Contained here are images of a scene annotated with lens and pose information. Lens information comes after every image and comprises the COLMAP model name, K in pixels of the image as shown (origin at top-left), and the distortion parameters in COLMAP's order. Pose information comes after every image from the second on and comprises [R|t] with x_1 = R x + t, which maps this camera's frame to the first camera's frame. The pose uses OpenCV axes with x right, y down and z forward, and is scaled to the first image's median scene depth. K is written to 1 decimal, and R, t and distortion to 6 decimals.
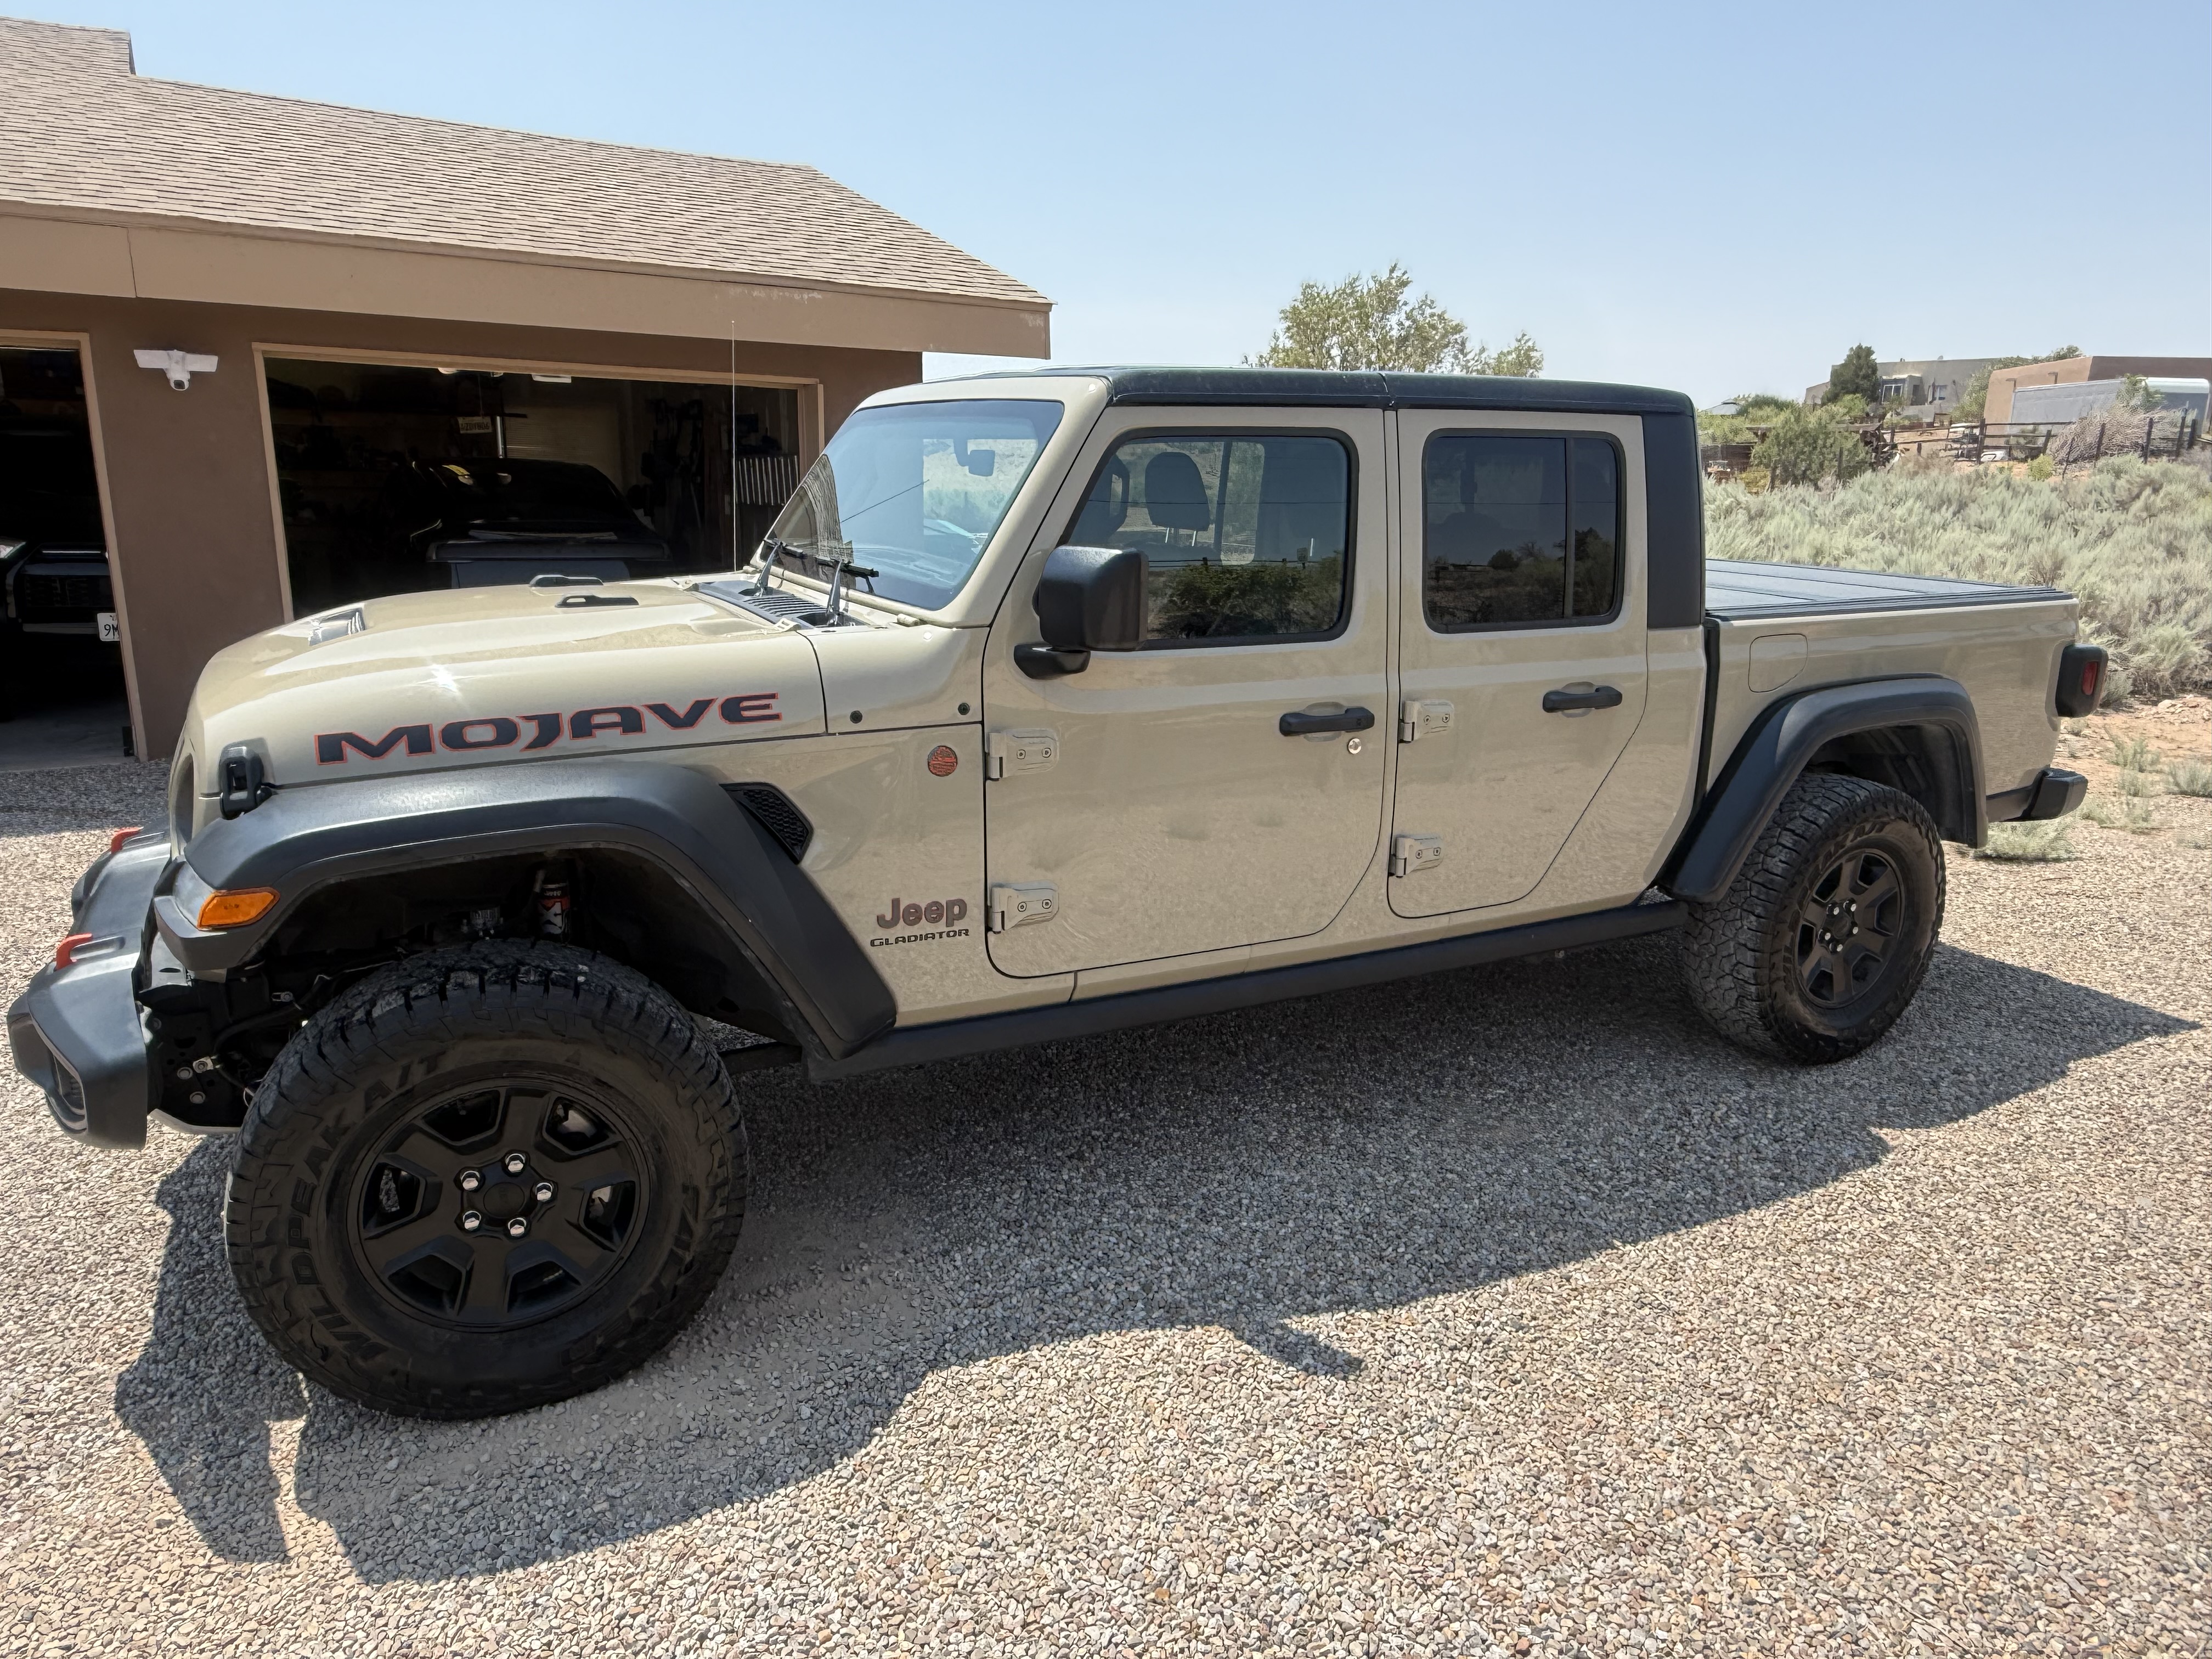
lens RADIAL K [[1430.4, 0, 1100.1], [0, 1430.4, 831.3], [0, 0, 1]] dist [-0.003074, 0.002399]
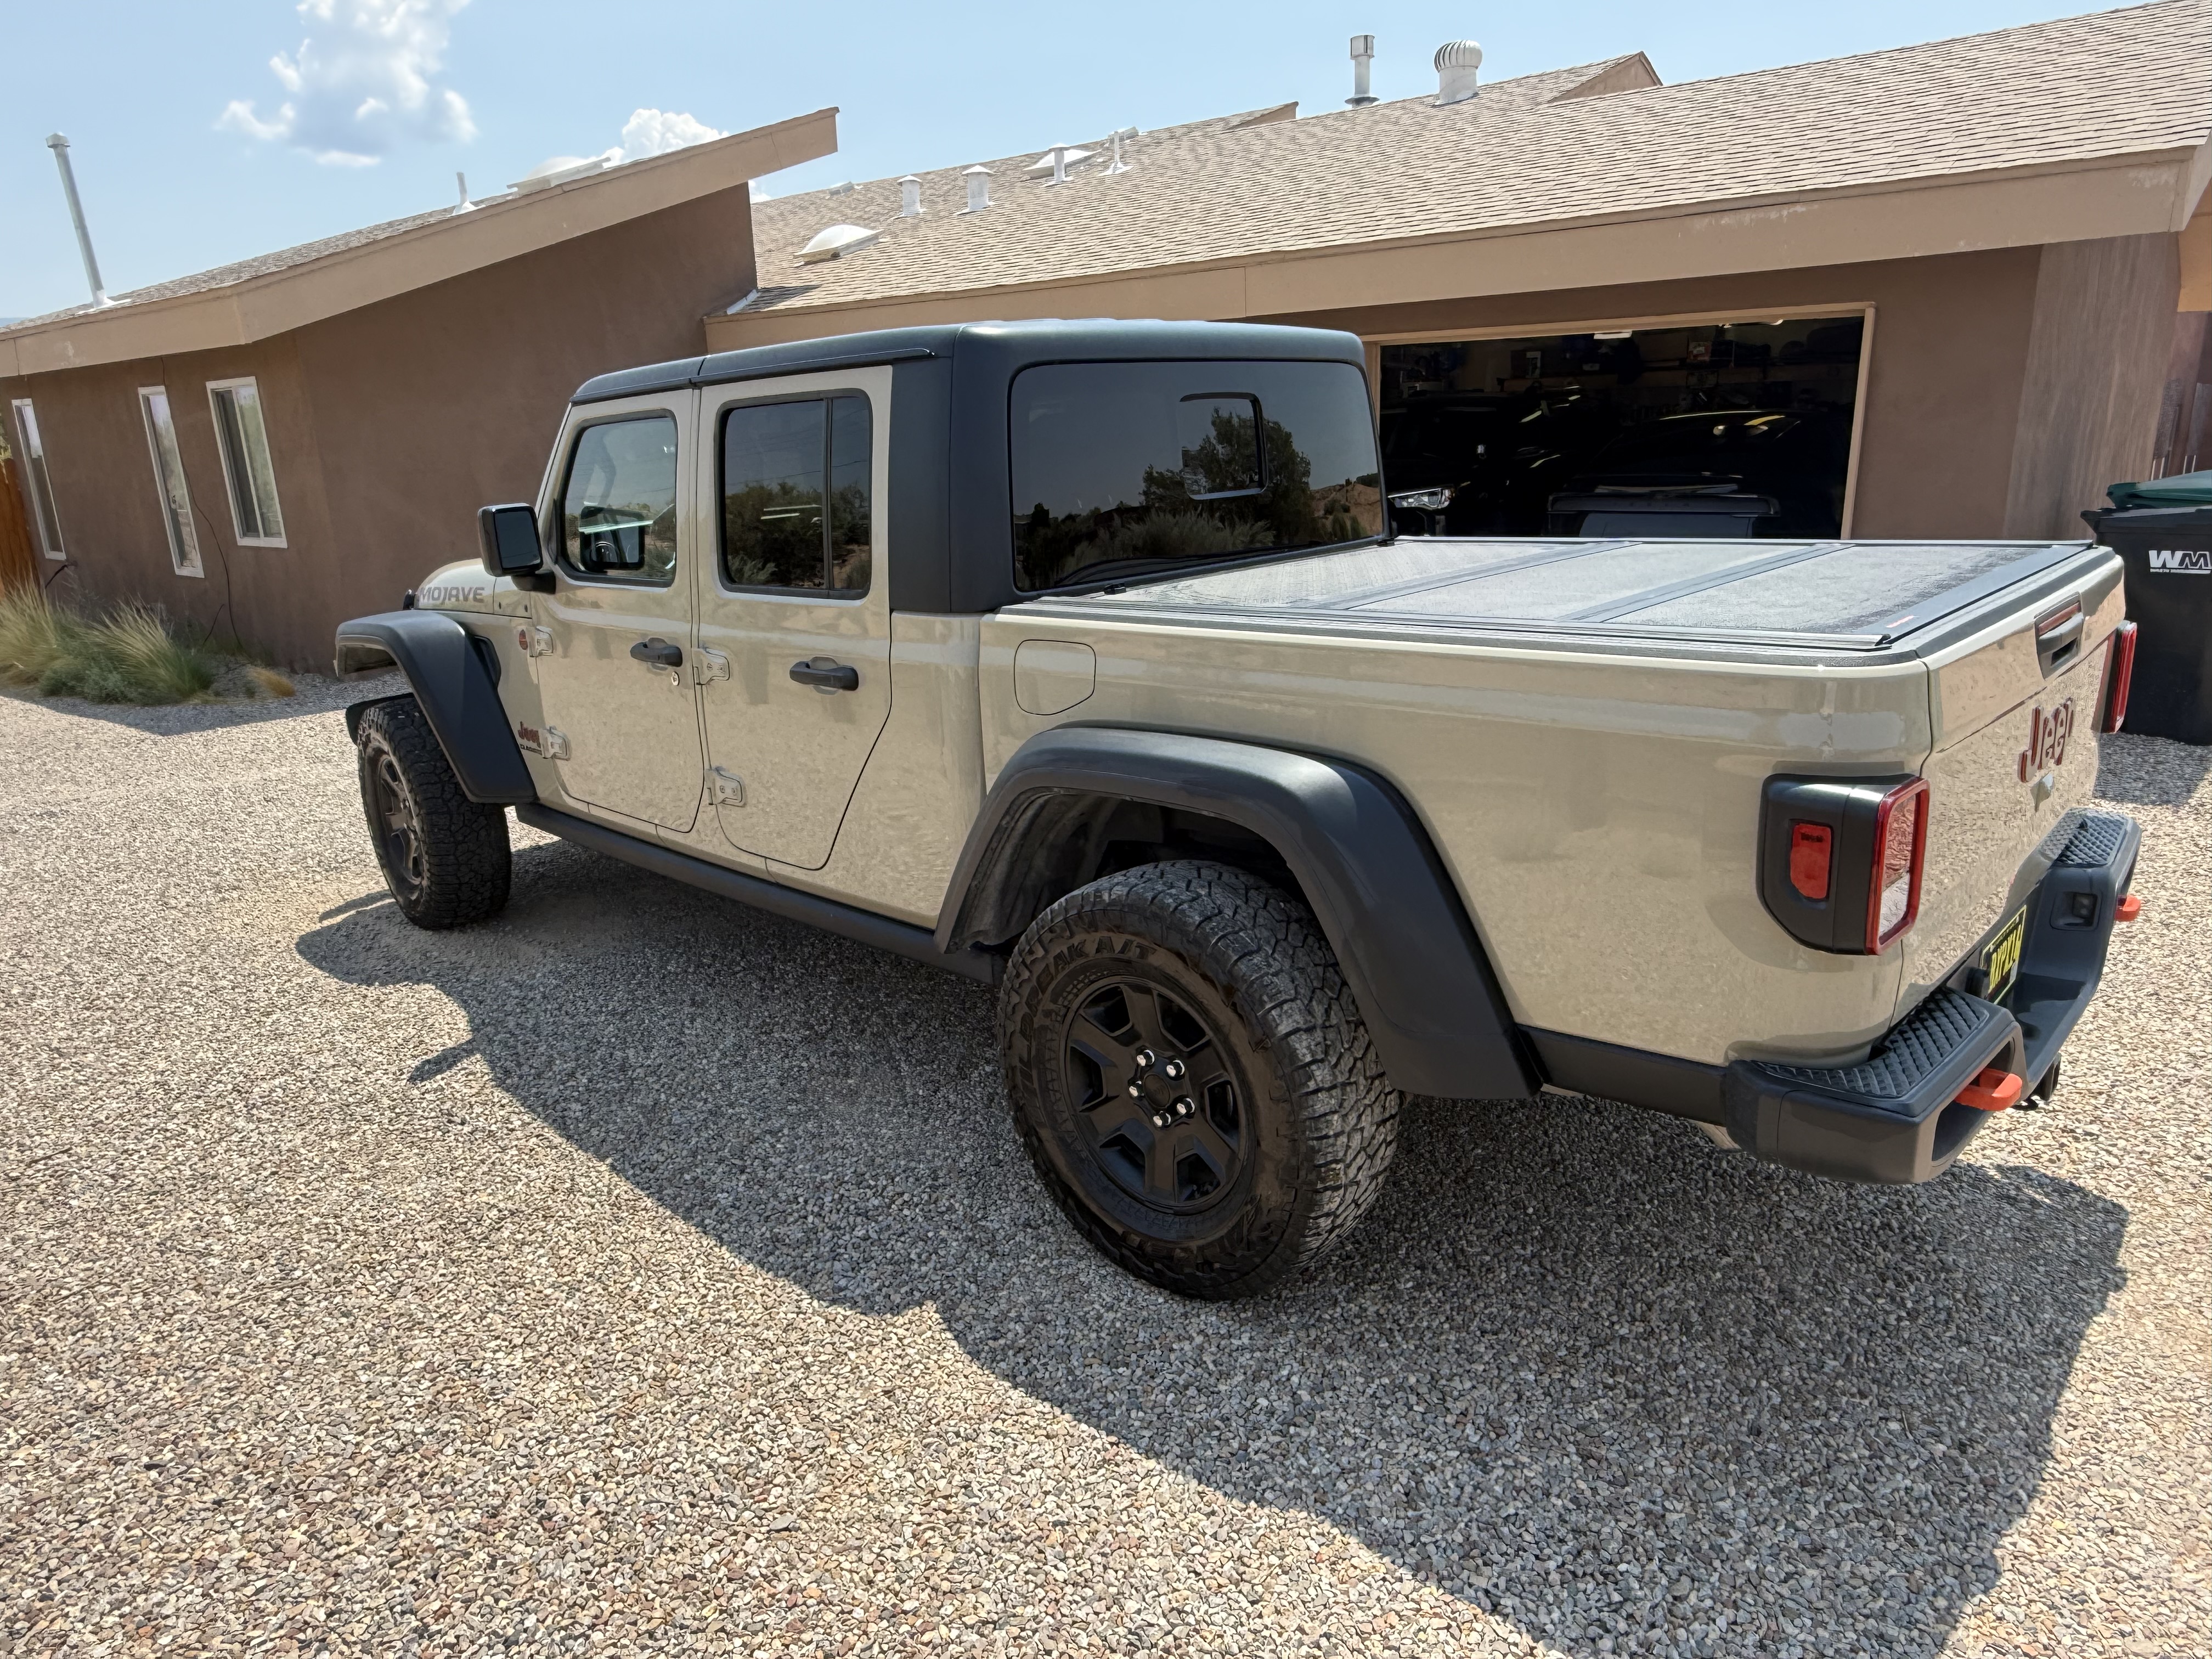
lens RADIAL K [[1430.4, 0, 1106.3], [0, 1430.4, 838.3], [0, 0, 1]] dist [-0.003074, 0.002399]
pose [[0.333852, 0.230166, -0.914093, 1.576697], [-0.192816, 0.965901, 0.172790, -0.229509], [0.922694, 0.118565, 0.366847, 1.024552]]
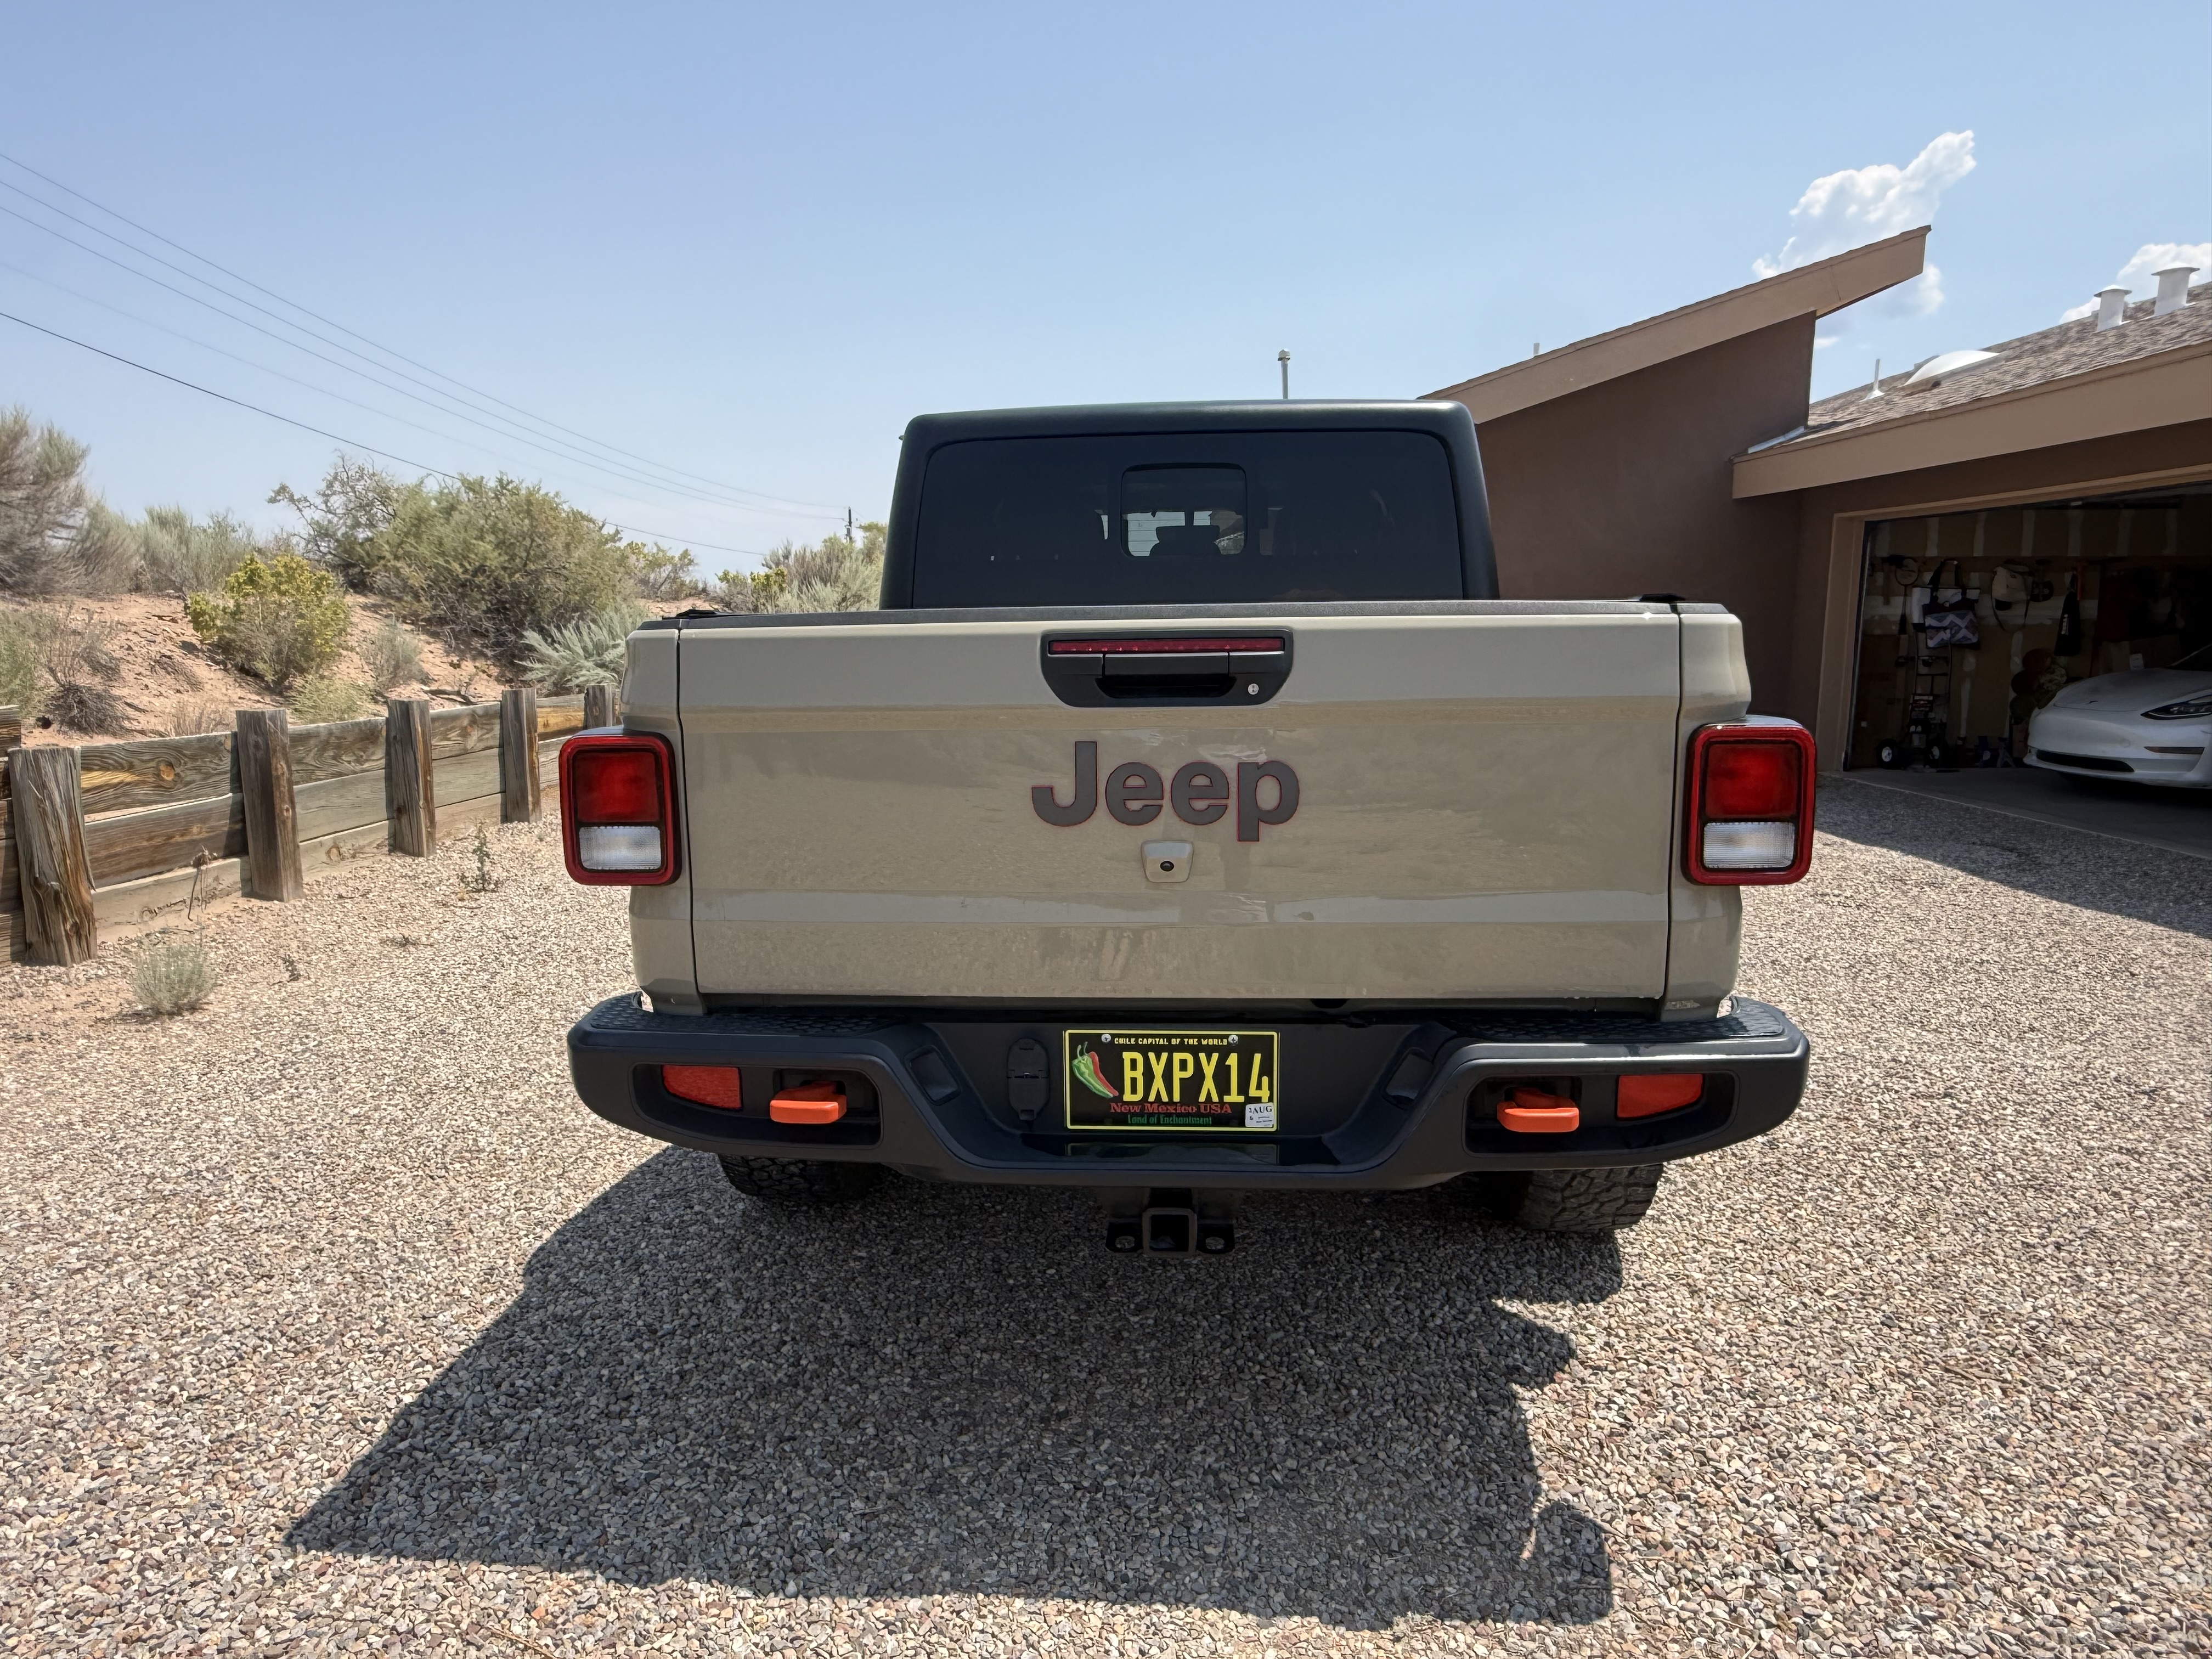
lens RADIAL K [[1430.4, 0, 1108.8], [0, 1430.4, 828.8], [0, 0, 1]] dist [-0.003074, 0.002399]
pose [[-0.524059, 0.109636, -0.844596, 1.586976], [-0.212238, 0.943583, 0.254176, -0.409723], [0.824814, 0.312458, -0.471224, 2.148571]]
